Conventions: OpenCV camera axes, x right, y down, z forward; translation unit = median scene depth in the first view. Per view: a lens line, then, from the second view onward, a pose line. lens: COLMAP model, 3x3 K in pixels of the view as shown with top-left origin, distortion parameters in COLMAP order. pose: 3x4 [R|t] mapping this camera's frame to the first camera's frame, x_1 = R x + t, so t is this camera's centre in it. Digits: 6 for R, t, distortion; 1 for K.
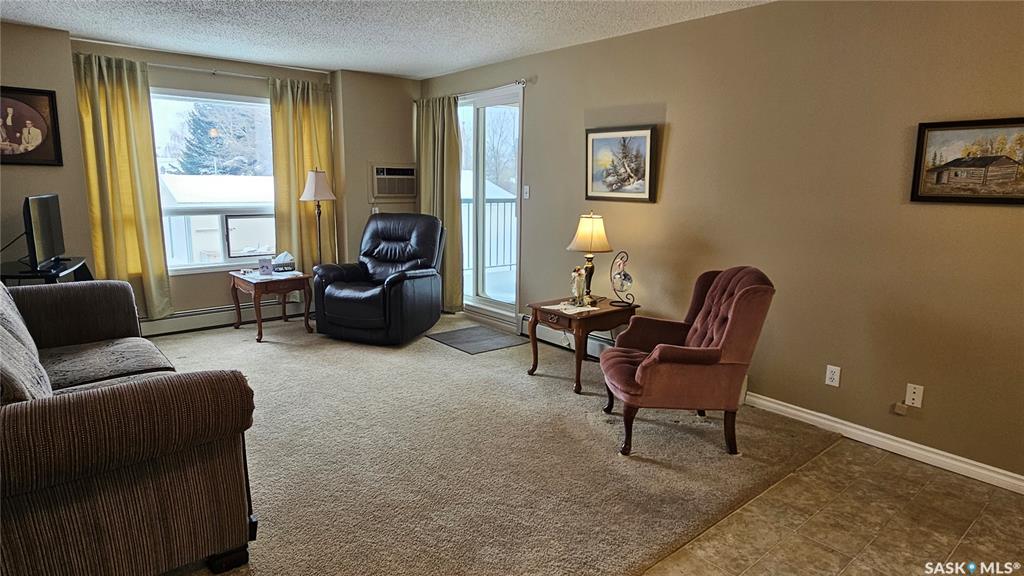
lens RADIAL K [[583.4, 0, 507.7], [0, 583.4, 290.5], [0, 0, 1]] dist [-0.004656, -0.000783]
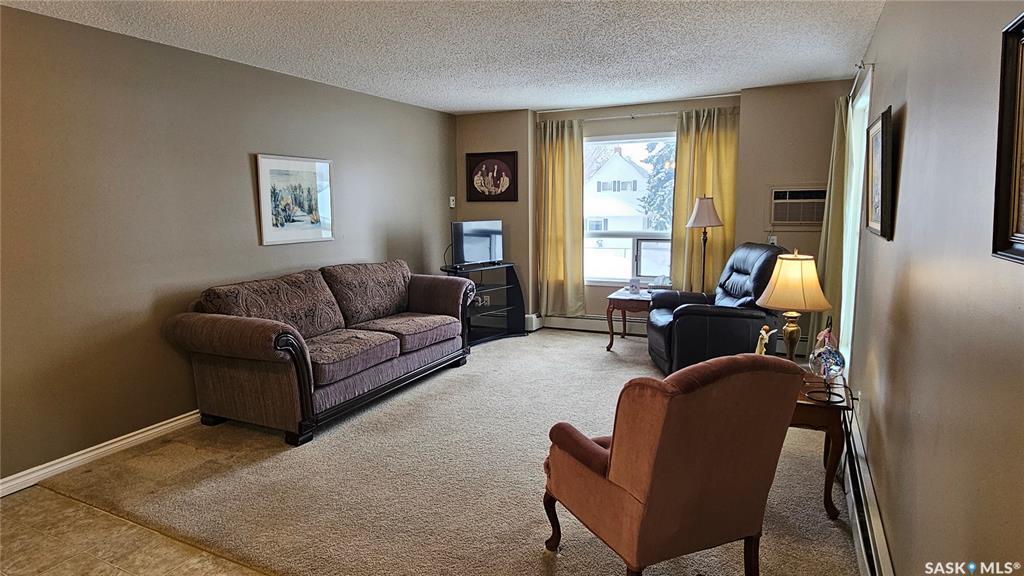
lens RADIAL K [[583.4, 0, 507.7], [0, 583.4, 290.5], [0, 0, 1]] dist [-0.004656, -0.000783]
pose [[0.403050, 0.112984, -0.908177, 0.476930], [-0.149978, 0.987089, 0.056240, -0.057578], [0.902805, 0.113539, 0.414791, 0.319979]]
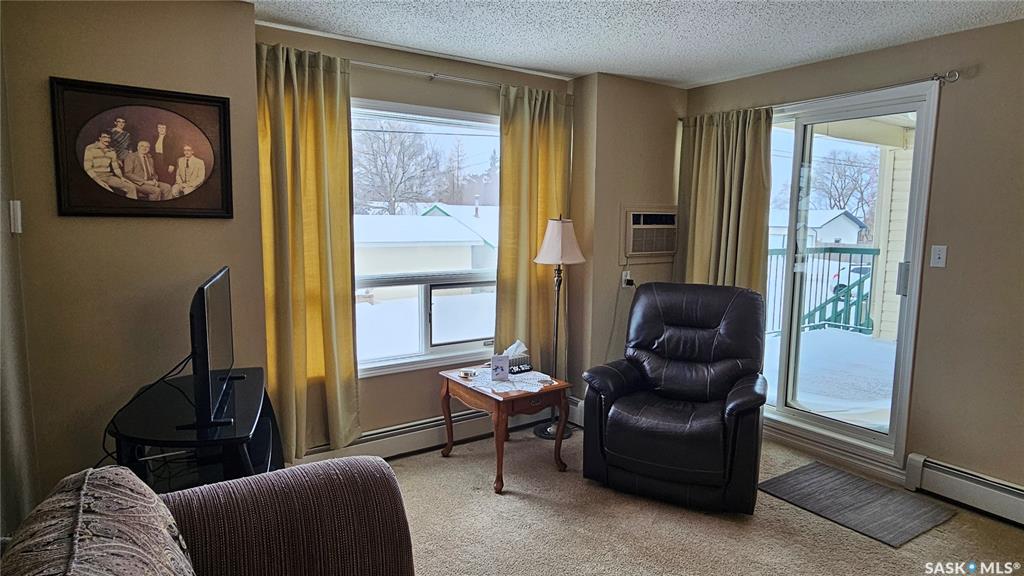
lens RADIAL K [[583.4, 0, 507.7], [0, 583.4, 290.5], [0, 0, 1]] dist [-0.004656, -0.000783]
pose [[0.994234, 0.010794, -0.106687, -0.331314], [-0.017291, 0.998039, -0.060163, -0.085515], [0.105829, 0.061661, 0.992471, 0.342189]]
